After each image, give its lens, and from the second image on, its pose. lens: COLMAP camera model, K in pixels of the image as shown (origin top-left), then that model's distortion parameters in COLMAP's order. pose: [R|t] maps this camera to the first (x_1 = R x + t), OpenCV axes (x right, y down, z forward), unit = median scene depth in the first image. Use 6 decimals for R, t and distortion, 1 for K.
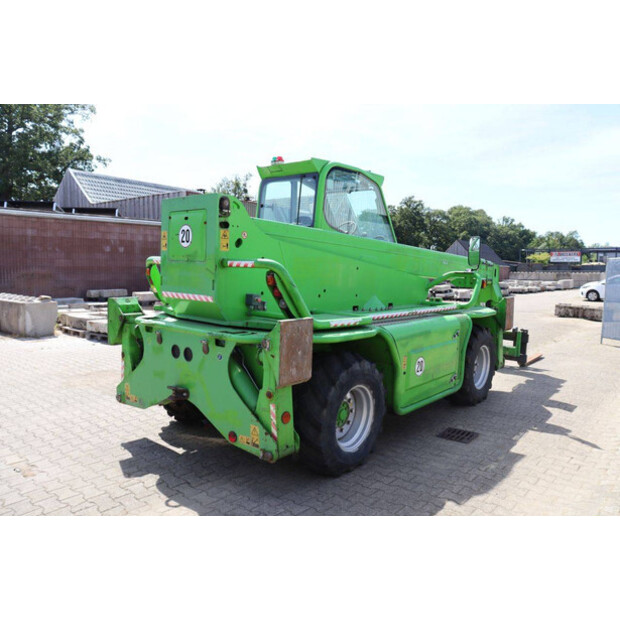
lens RADIAL K [[508.1, 0, 313.3], [0, 508.1, 301.6], [0, 0, 1]] dist [-0.161273, 0.146012]
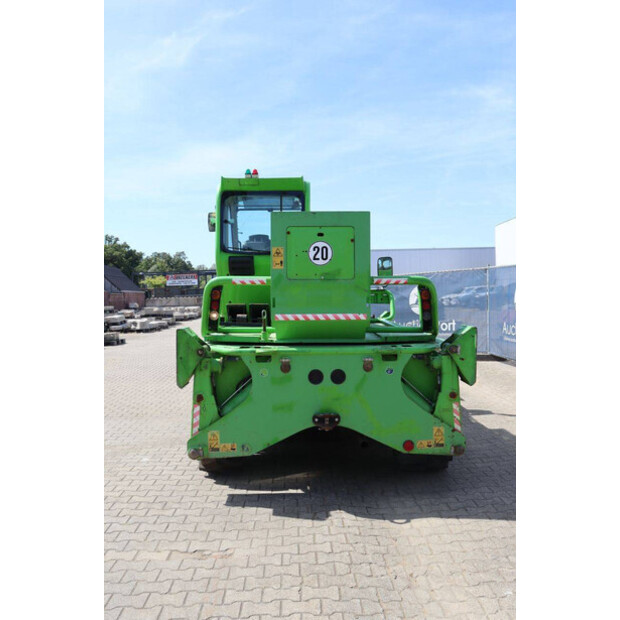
lens RADIAL K [[606.6, 0, 310.0], [0, 606.6, 310.0], [0, 0, 1]] dist [-0.139966, 0.277855]
pose [[0.749710, -0.048941, 0.659954, -0.896905], [0.078172, 0.996829, -0.014881, -0.007275], [-0.657133, 0.062747, 0.751158, 0.140818]]
